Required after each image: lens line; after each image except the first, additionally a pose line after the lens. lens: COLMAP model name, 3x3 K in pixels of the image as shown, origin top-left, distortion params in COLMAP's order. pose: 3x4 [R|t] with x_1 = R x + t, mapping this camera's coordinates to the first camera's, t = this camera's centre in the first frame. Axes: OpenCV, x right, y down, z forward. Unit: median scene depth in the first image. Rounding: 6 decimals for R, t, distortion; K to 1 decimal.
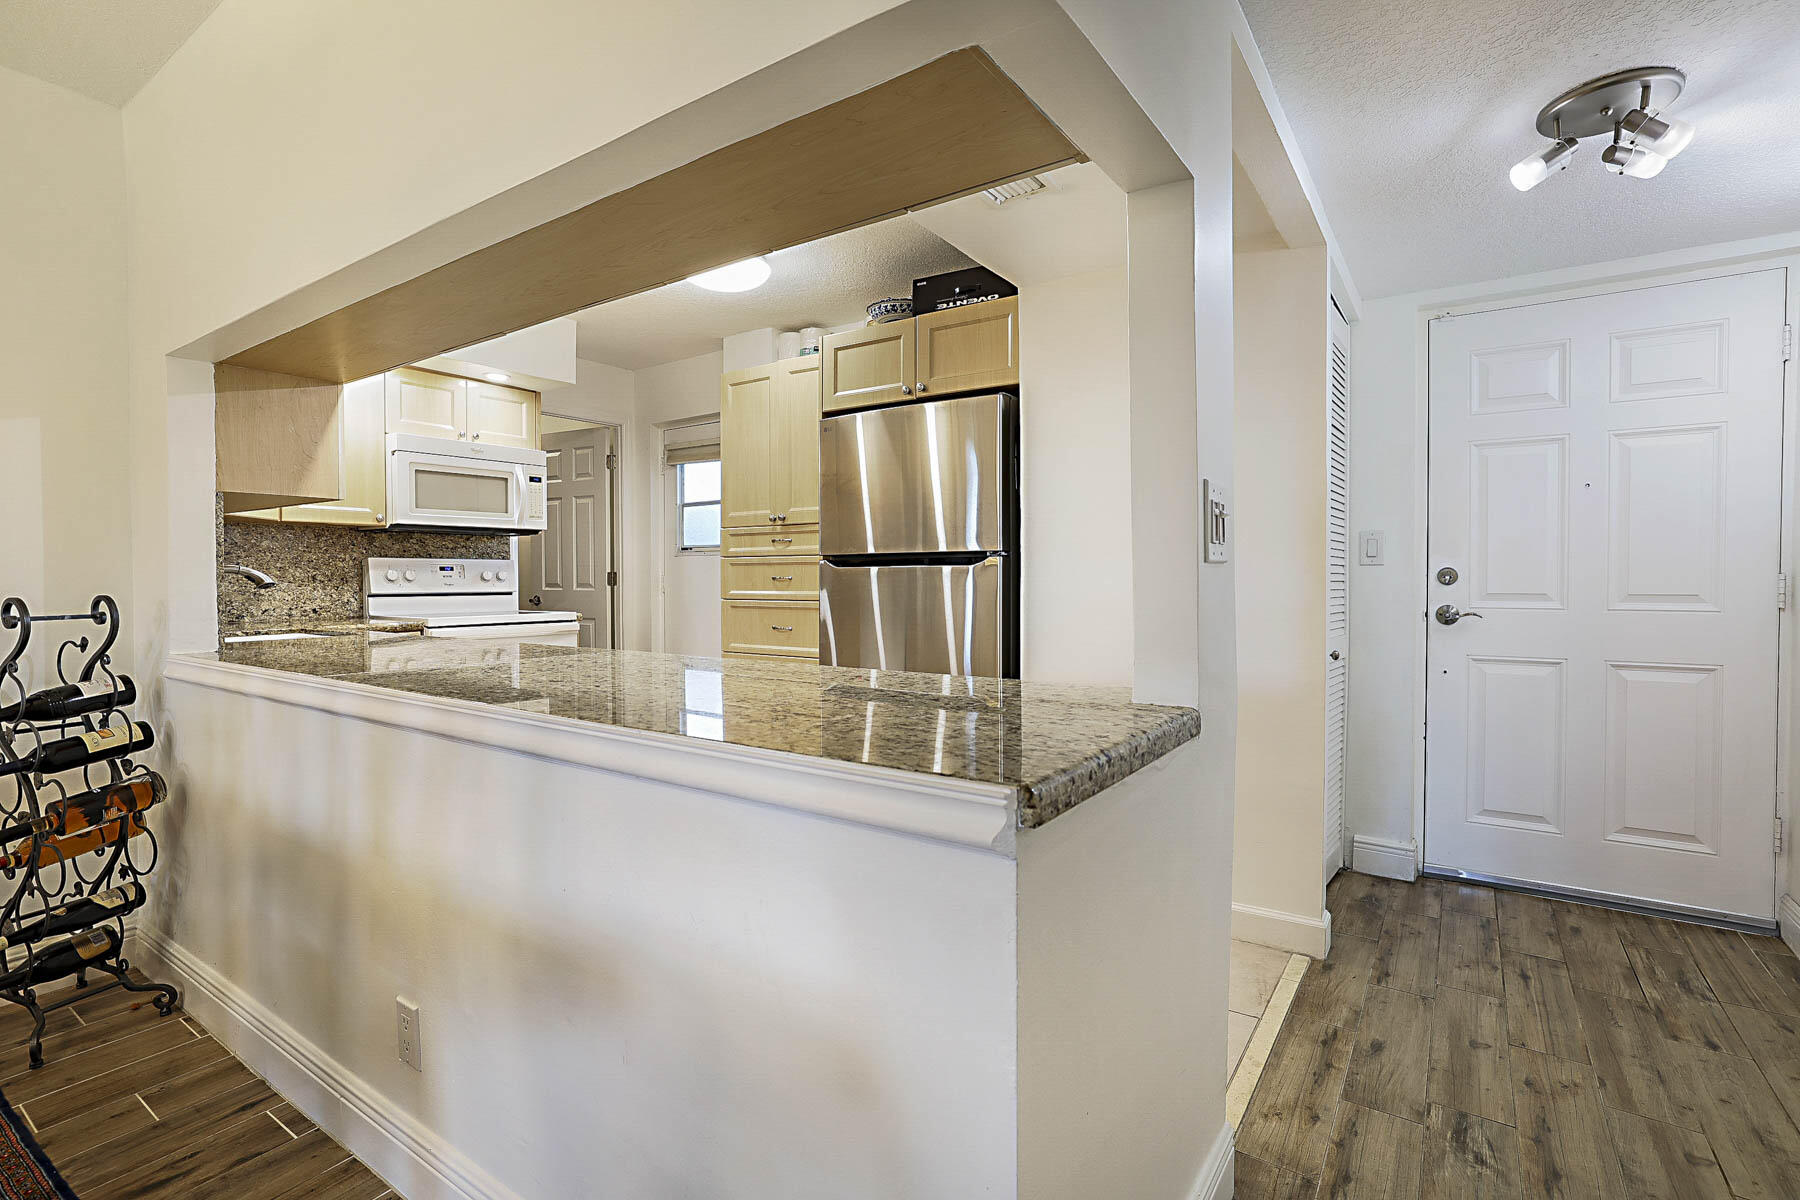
lens RADIAL K [[847.6, 0, 903.4], [0, 847.6, 591.2], [0, 0, 1]] dist [-0.031389, 0.012172]
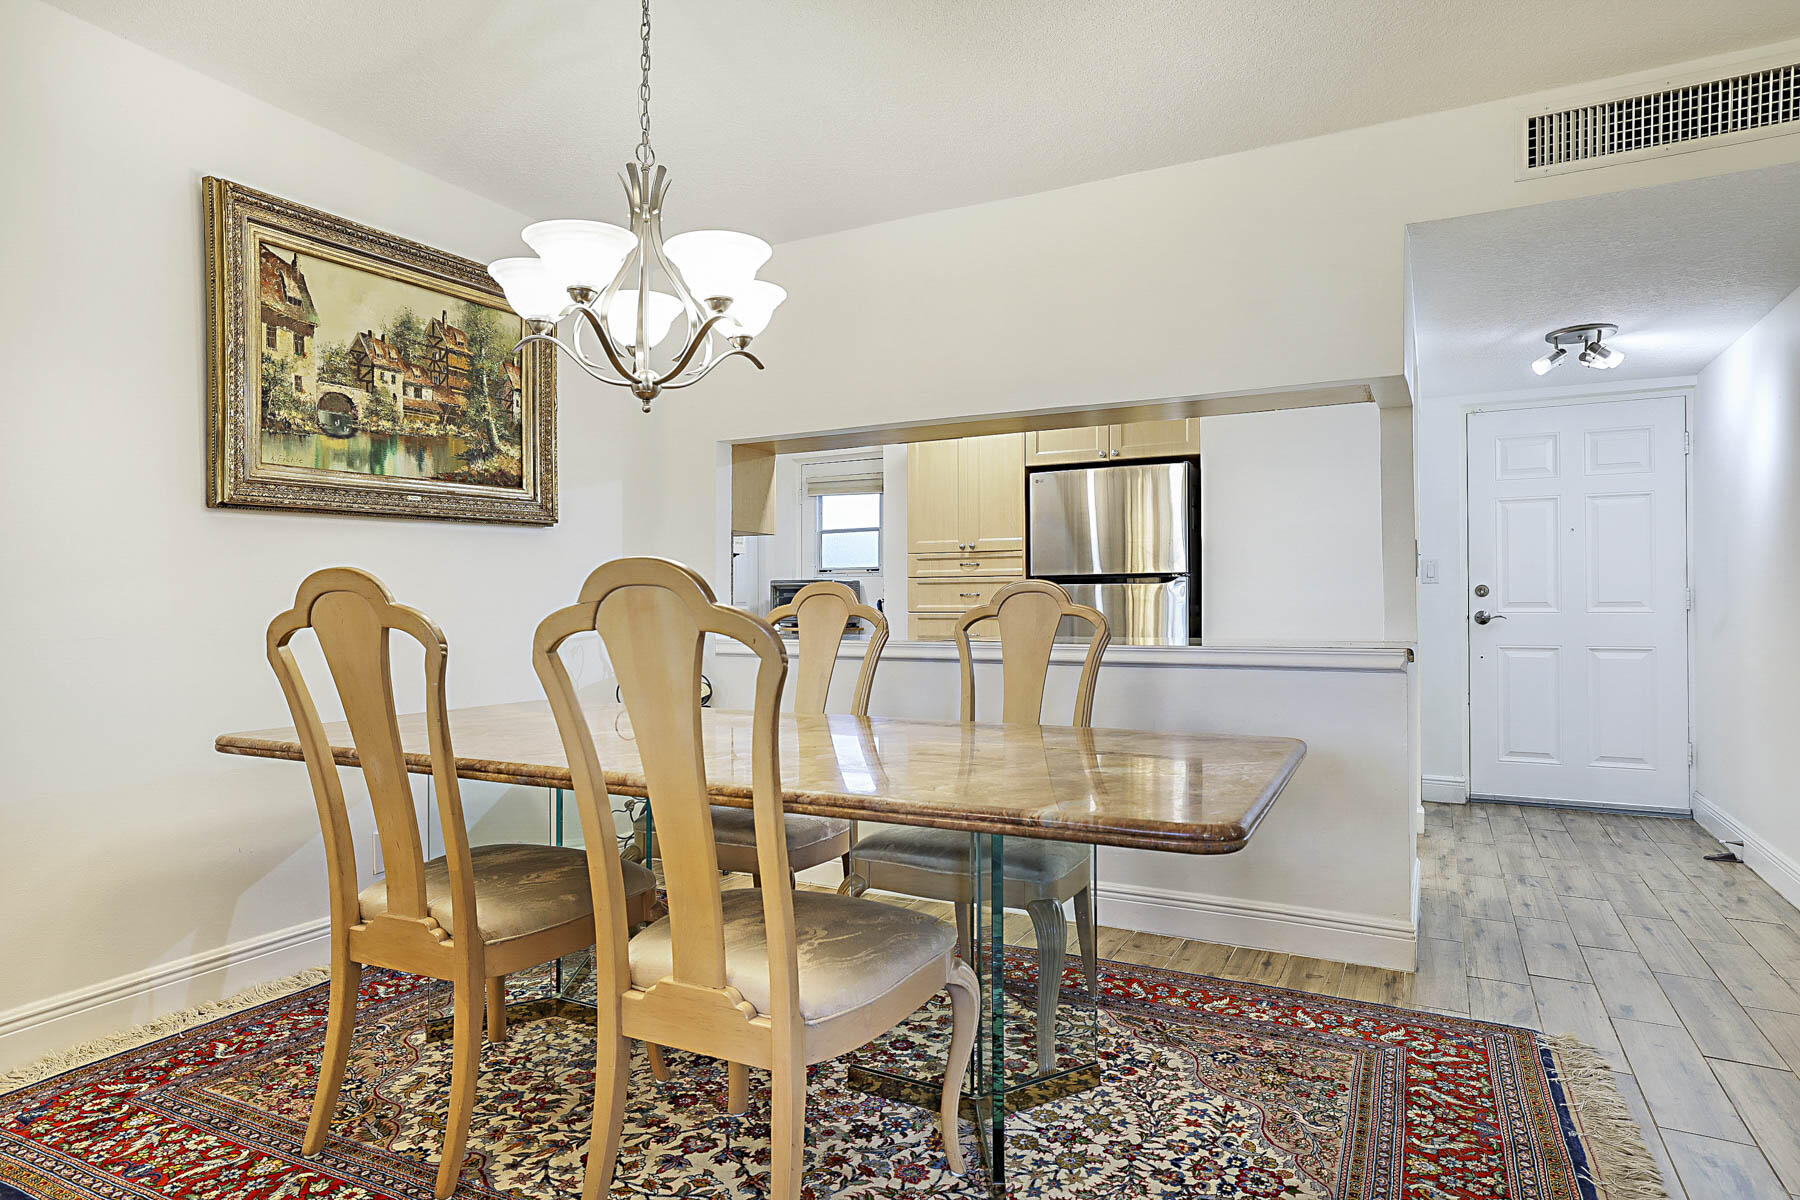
lens RADIAL K [[1033.0, 0, 900.5], [0, 1033.0, 597.2], [0, 0, 1]] dist [-0.000667, -0.004092]
pose [[0.993569, 0.000578, 0.113223, -0.543597], [0.002527, 0.999625, -0.027282, 0.038914], [-0.113196, 0.027393, 0.993195, -0.647027]]
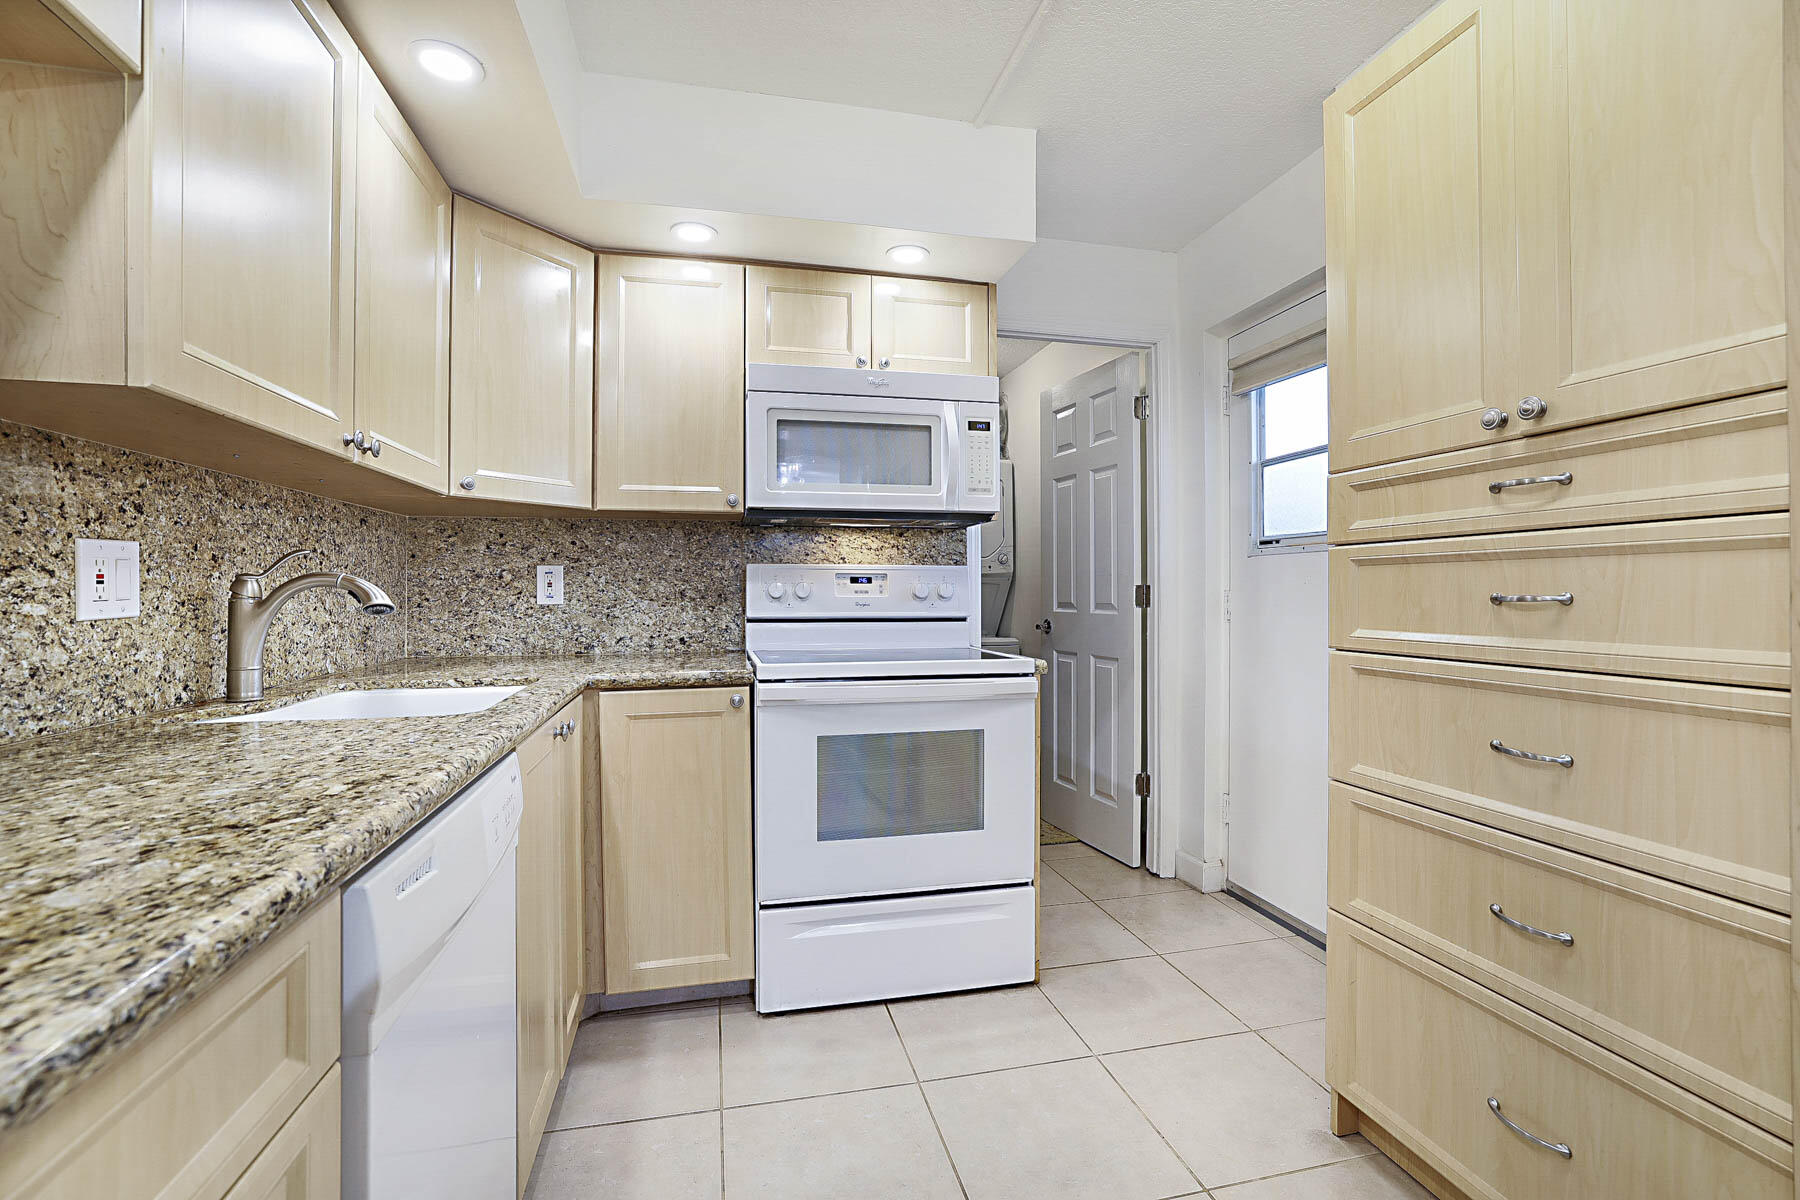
lens RADIAL K [[786.5, 0, 891.8], [0, 786.5, 588.6], [0, 0, 1]] dist [-0.040431, 0.016251]
pose [[0.730890, -0.001756, -0.682493, -0.158299], [-0.013171, 0.999774, -0.016677, -0.014742], [0.682368, 0.021178, 0.730702, 0.811202]]
